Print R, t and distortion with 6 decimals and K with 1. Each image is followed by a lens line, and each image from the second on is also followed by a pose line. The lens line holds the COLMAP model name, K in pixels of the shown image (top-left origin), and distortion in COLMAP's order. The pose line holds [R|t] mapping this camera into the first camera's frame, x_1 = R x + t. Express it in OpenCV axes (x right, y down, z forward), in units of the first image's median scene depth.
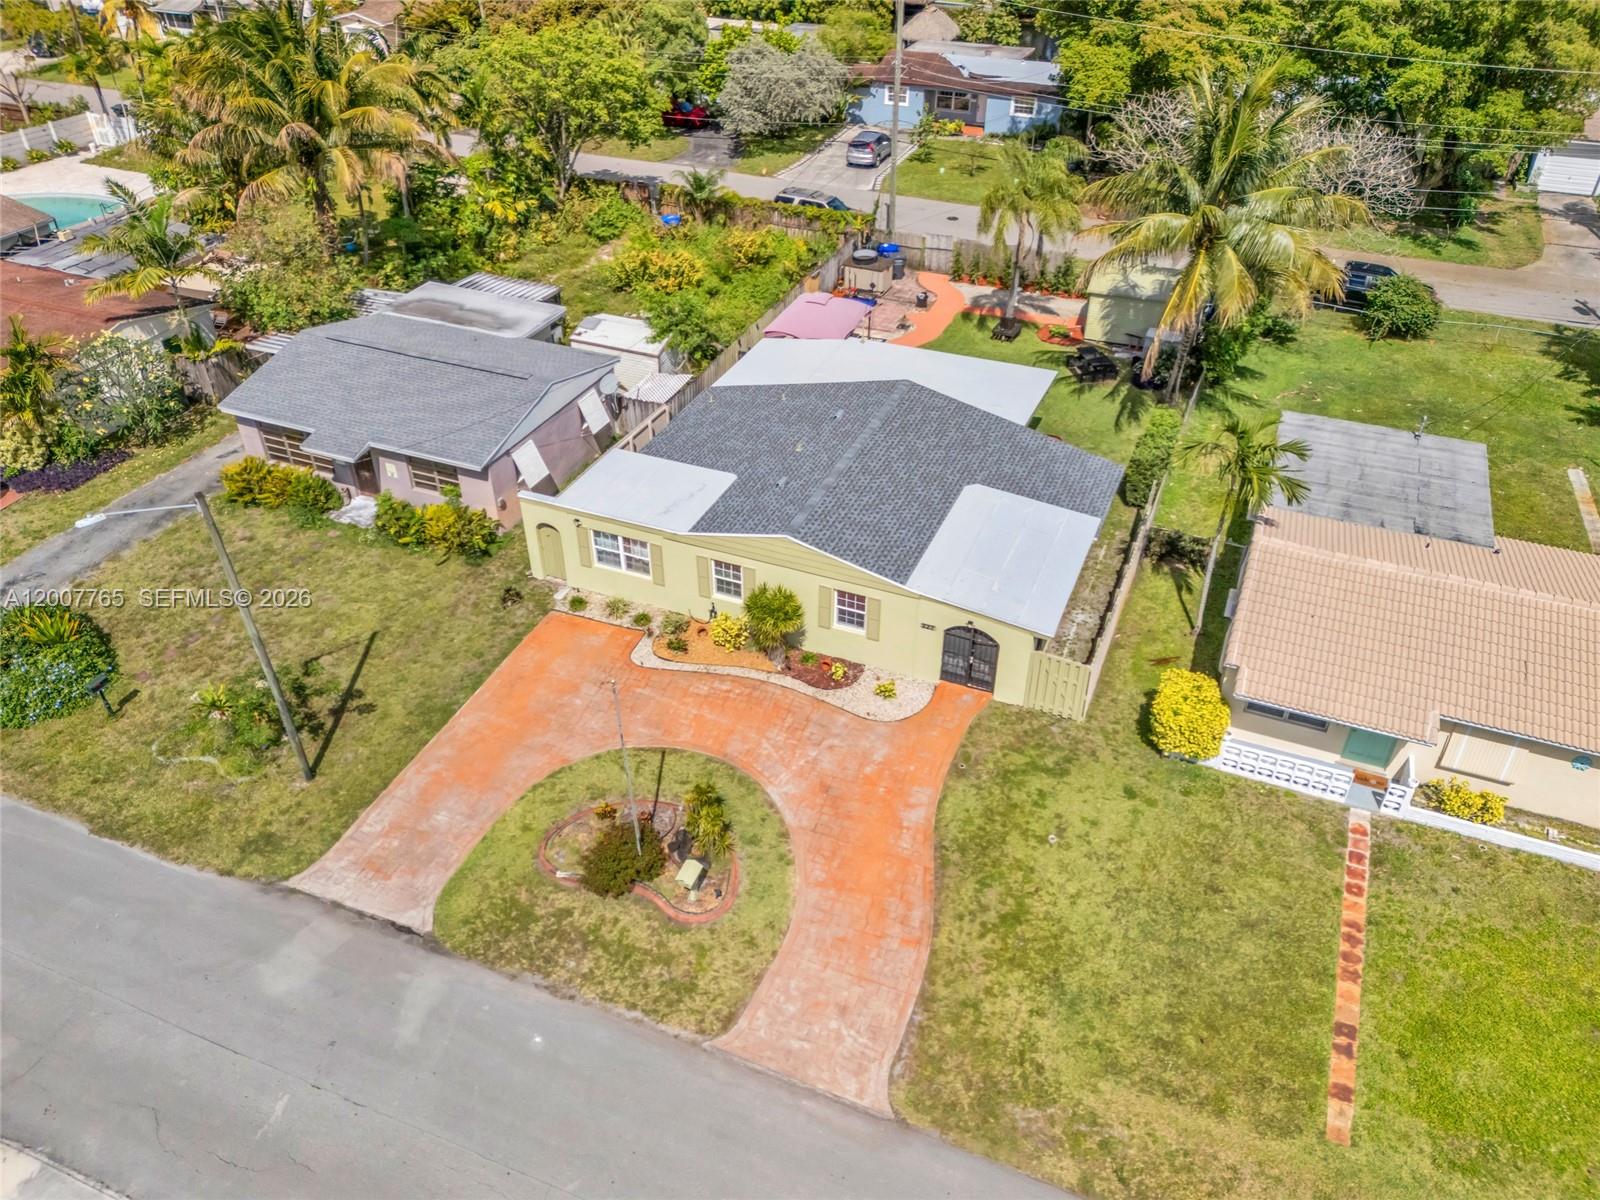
lens RADIAL K [[1186.8, 0, 800.0], [0, 1186.8, 600.0], [0, 0, 1]] dist [0.070787, -0.074289]
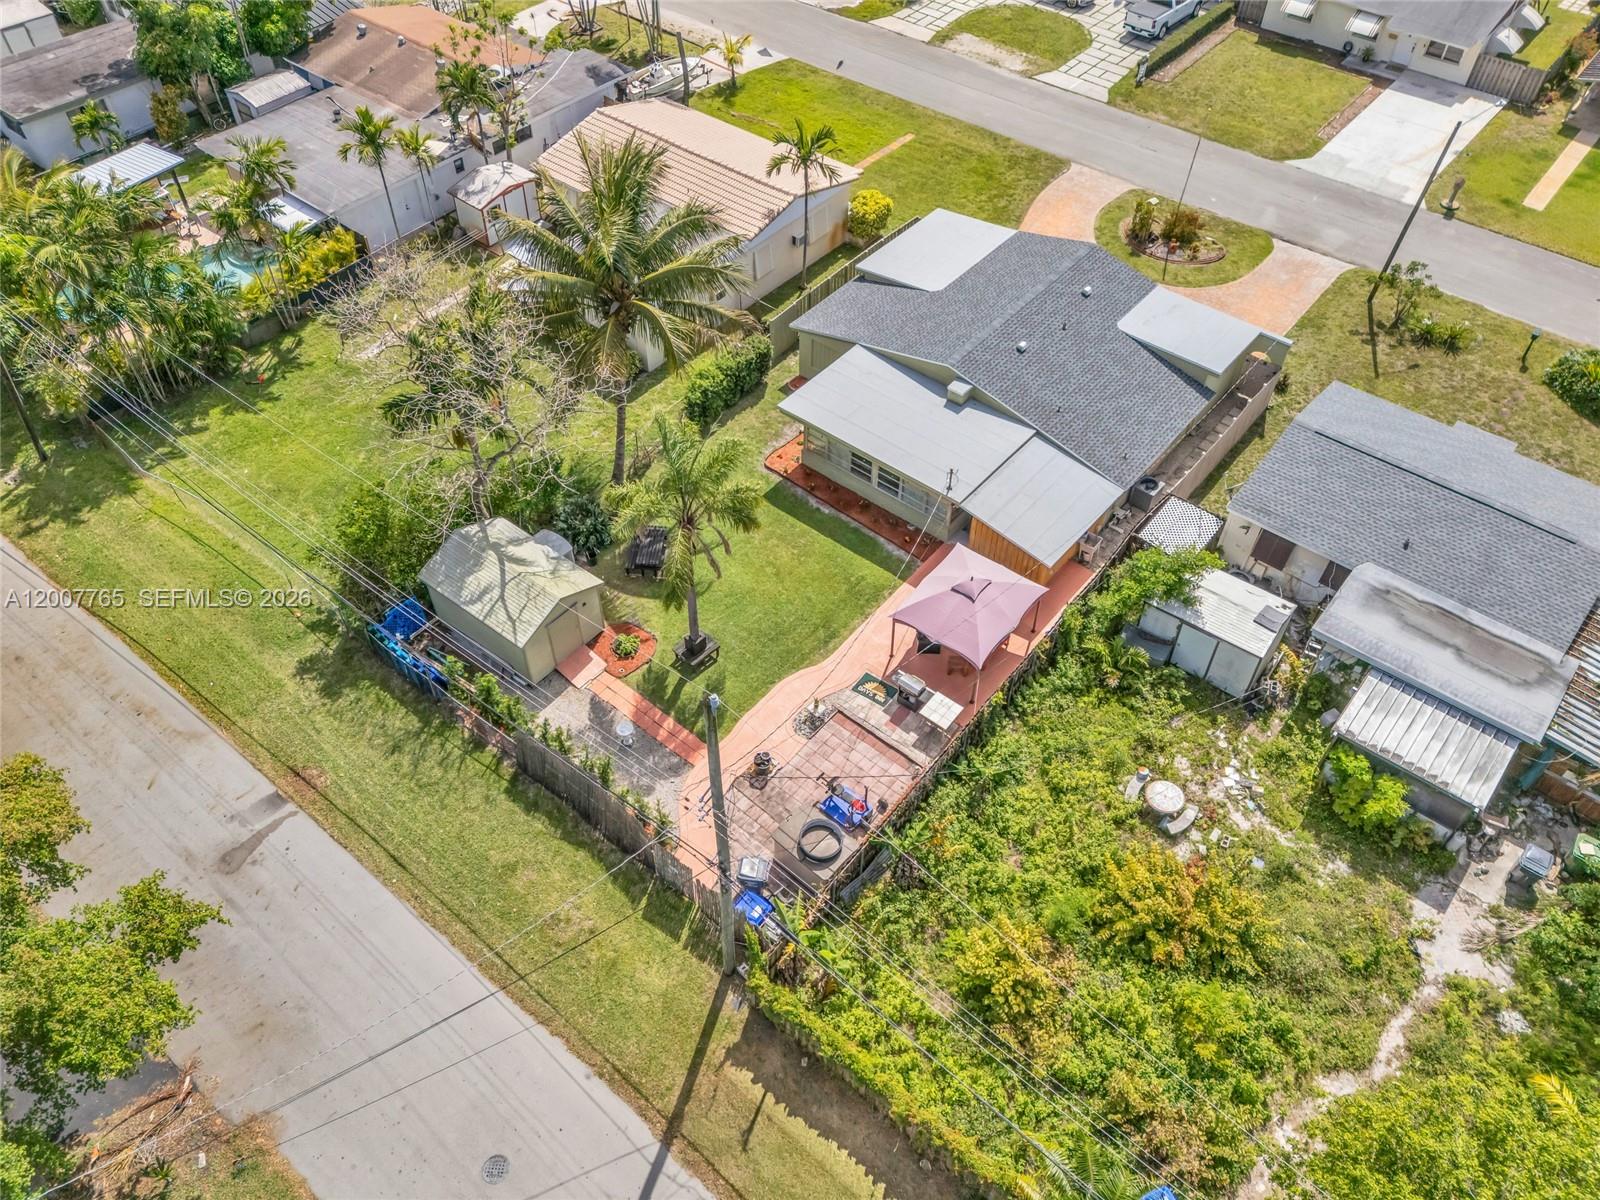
lens RADIAL K [[1186.8, 0, 800.0], [0, 1186.8, 600.0], [0, 0, 1]] dist [0.070787, -0.074289]
pose [[-0.959461, -0.214676, 0.182614, -0.022290], [0.159436, 0.120875, 0.979780, -1.245100], [-0.232409, 0.969177, -0.081748, 1.334453]]
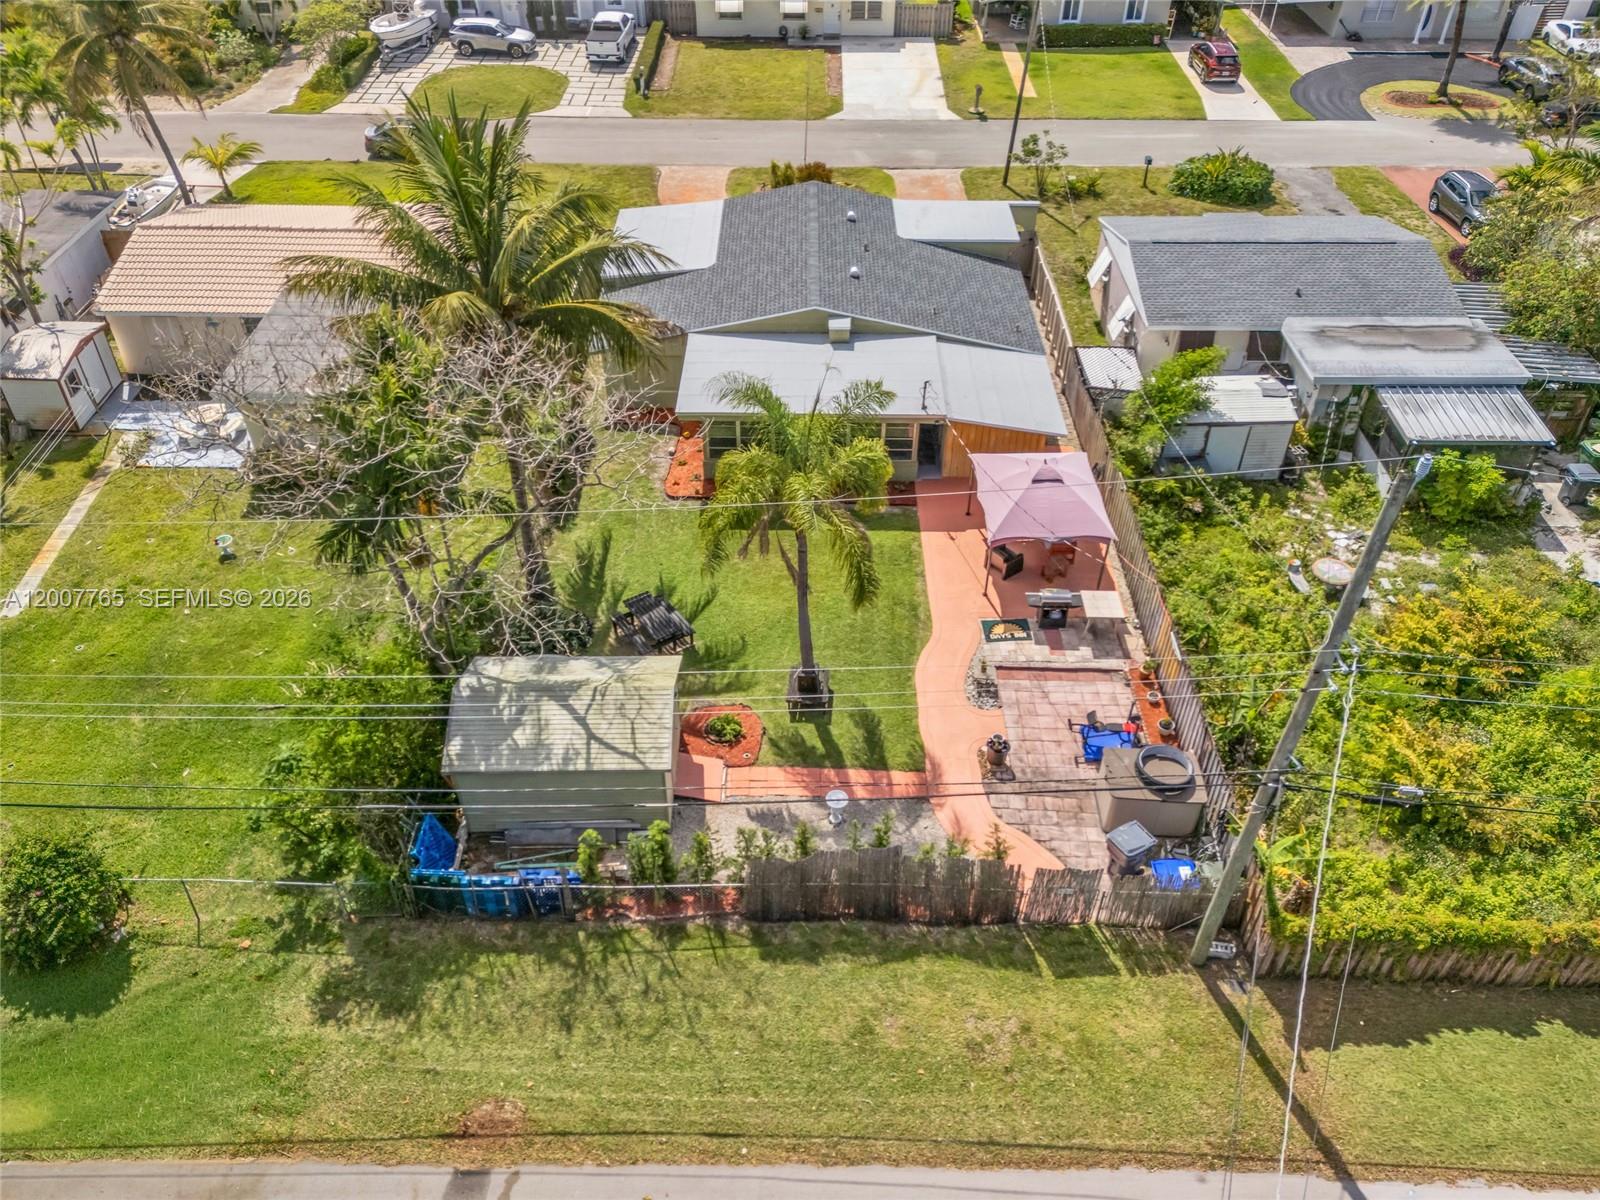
lens RADIAL K [[1186.8, 0, 800.0], [0, 1186.8, 600.0], [0, 0, 1]] dist [0.070787, -0.074289]
pose [[-0.923307, 0.245361, -0.295468, 0.442320], [-0.230327, 0.261874, 0.937214, -1.016314], [0.307332, 0.933391, -0.185277, 1.399140]]
